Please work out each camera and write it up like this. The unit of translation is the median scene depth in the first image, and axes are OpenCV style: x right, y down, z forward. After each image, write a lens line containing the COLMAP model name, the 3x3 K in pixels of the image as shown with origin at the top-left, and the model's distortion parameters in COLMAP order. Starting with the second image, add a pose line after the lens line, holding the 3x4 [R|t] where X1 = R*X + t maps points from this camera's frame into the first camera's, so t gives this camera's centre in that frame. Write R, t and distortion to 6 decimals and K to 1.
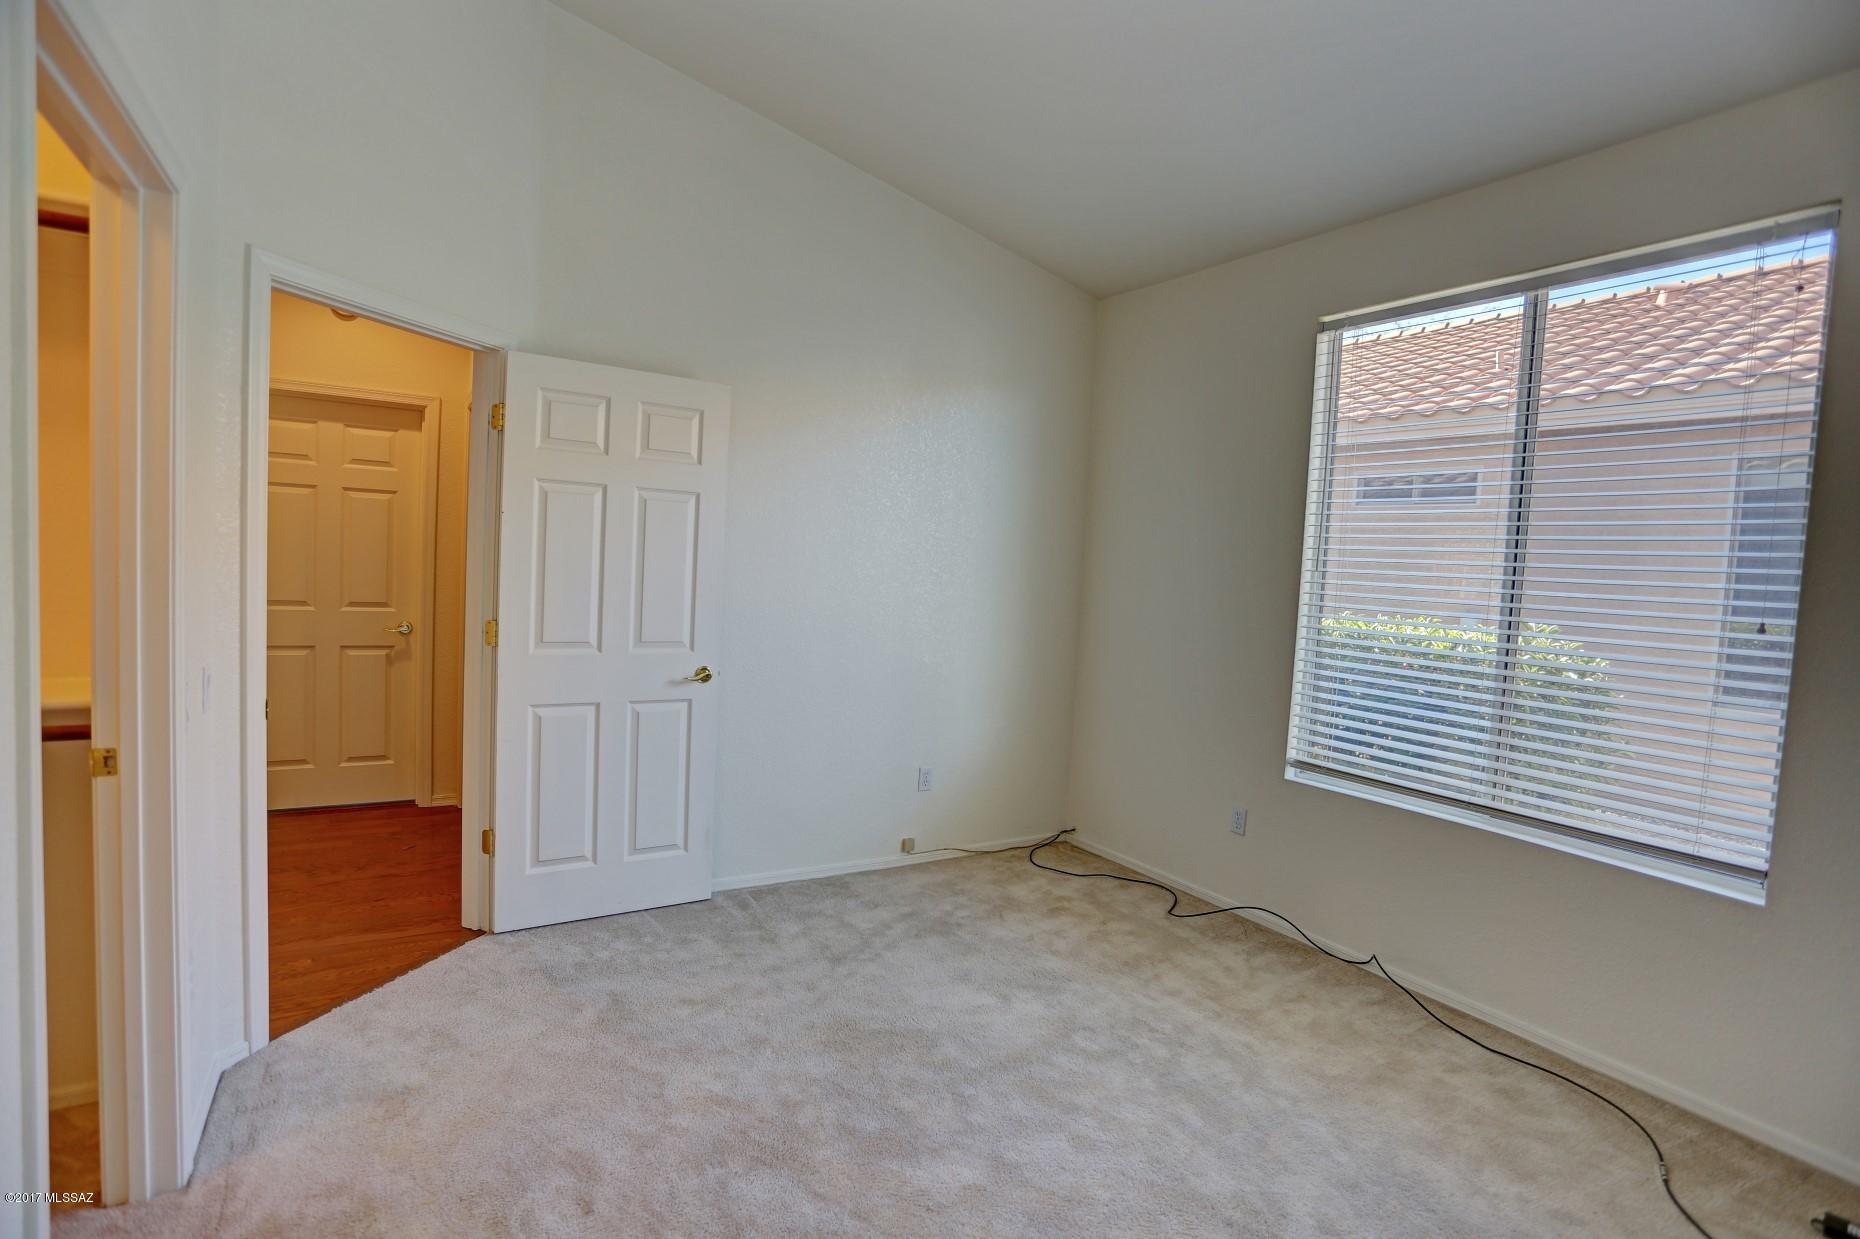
lens RADIAL K [[909.6, 0, 934.1], [0, 909.6, 626.4], [0, 0, 1]] dist [-0.072408, 0.031951]
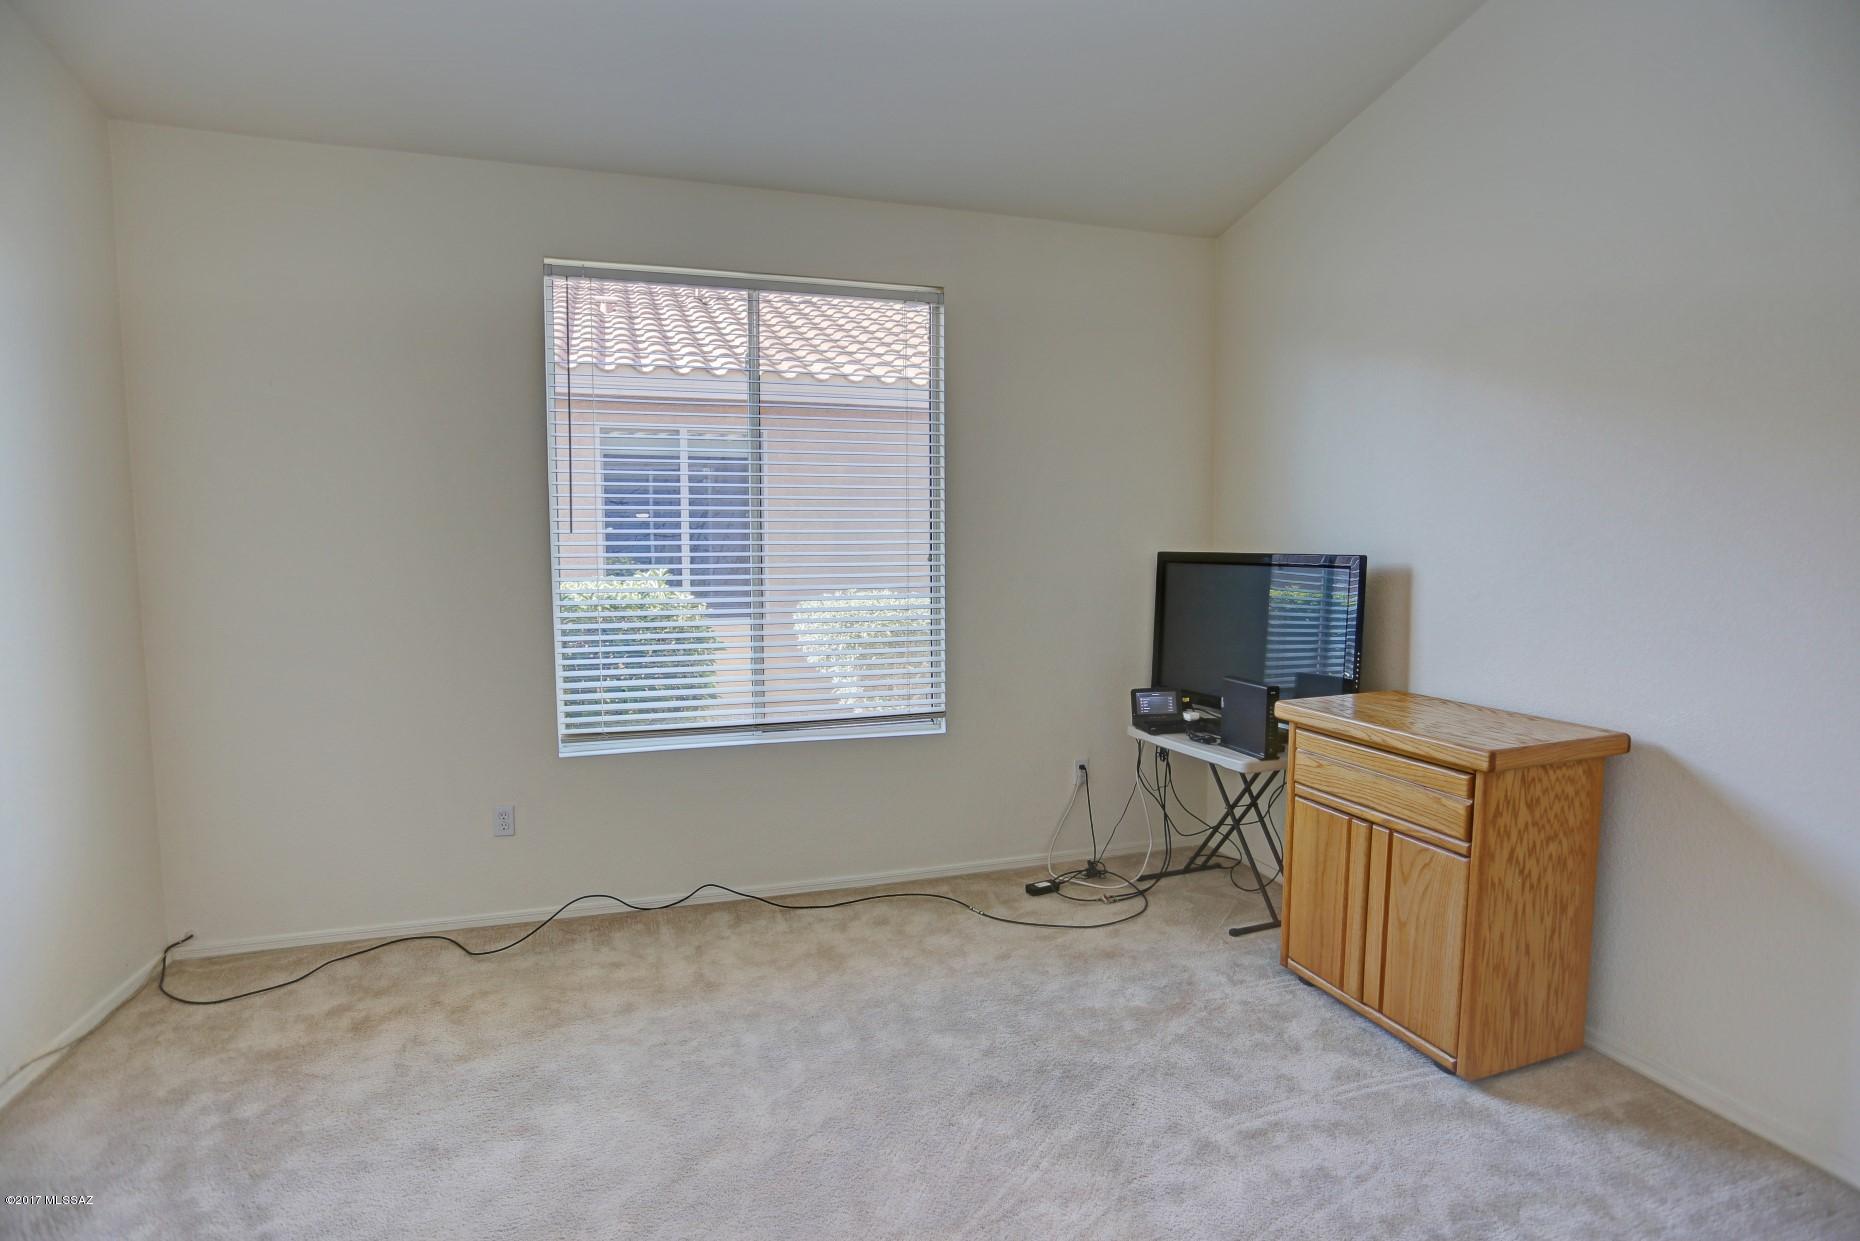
lens RADIAL K [[909.6, 0, 934.1], [0, 909.6, 627.4], [0, 0, 1]] dist [-0.072408, 0.031951]
pose [[0.243698, -0.138055, 0.959975, -0.424410], [0.082853, 0.989162, 0.121220, -0.048924], [-0.966306, 0.049996, 0.252495, 0.415409]]
